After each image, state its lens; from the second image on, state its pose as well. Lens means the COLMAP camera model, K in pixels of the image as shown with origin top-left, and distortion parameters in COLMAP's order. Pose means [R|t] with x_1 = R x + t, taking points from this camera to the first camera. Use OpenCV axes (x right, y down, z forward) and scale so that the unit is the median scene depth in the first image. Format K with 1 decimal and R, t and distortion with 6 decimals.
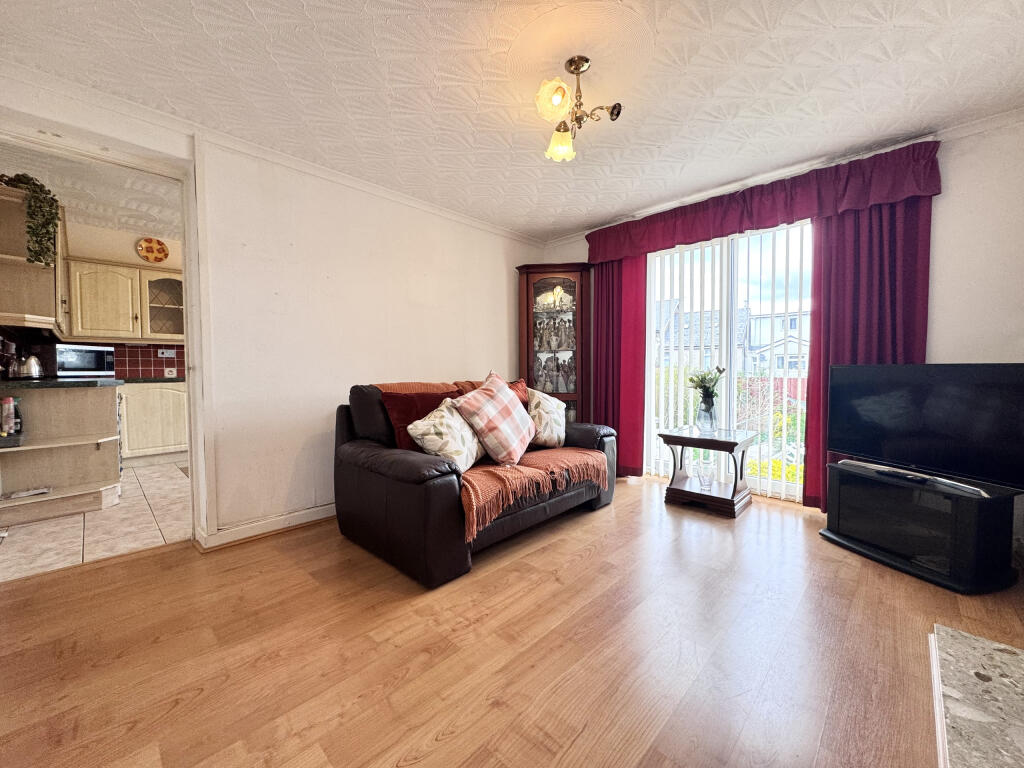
lens RADIAL K [[411.7, 0, 511.7], [0, 411.7, 383.1], [0, 0, 1]] dist [-0.000344, 0.000405]
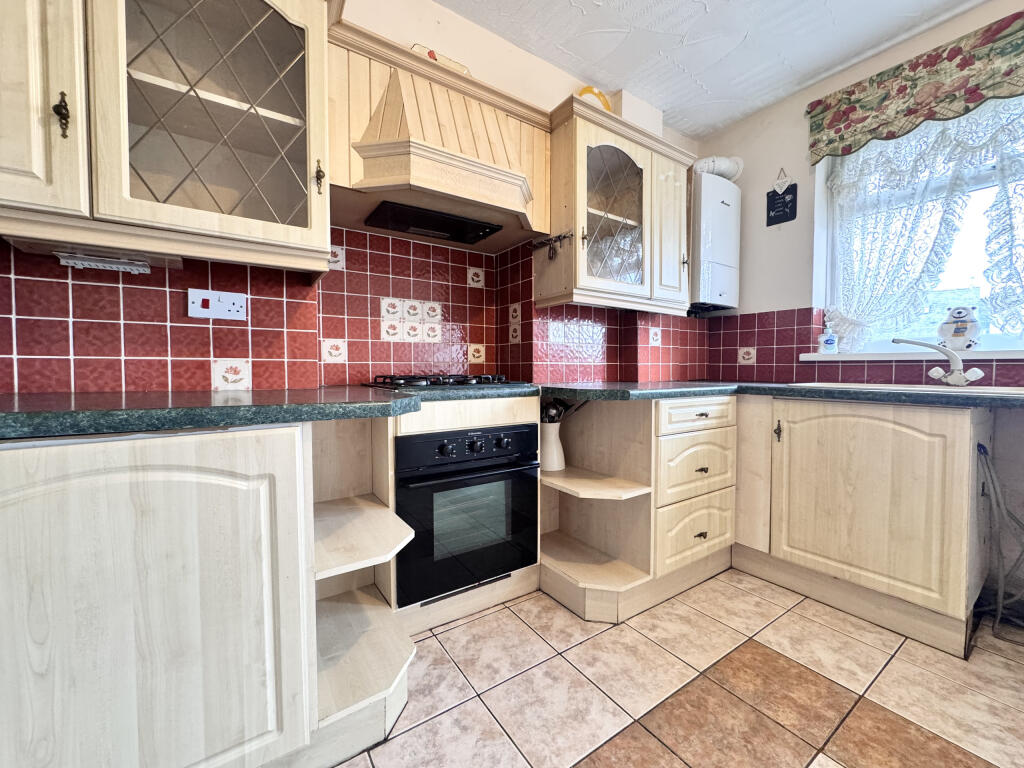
lens RADIAL K [[411.7, 0, 512.4], [0, 411.7, 383.5], [0, 0, 1]] dist [-0.000344, 0.000405]
pose [[0.979244, 0.008099, -0.202524, -0.487049], [-0.008462, 0.999964, -0.000926, -0.017707], [0.202509, 0.002621, 0.979277, 0.635163]]
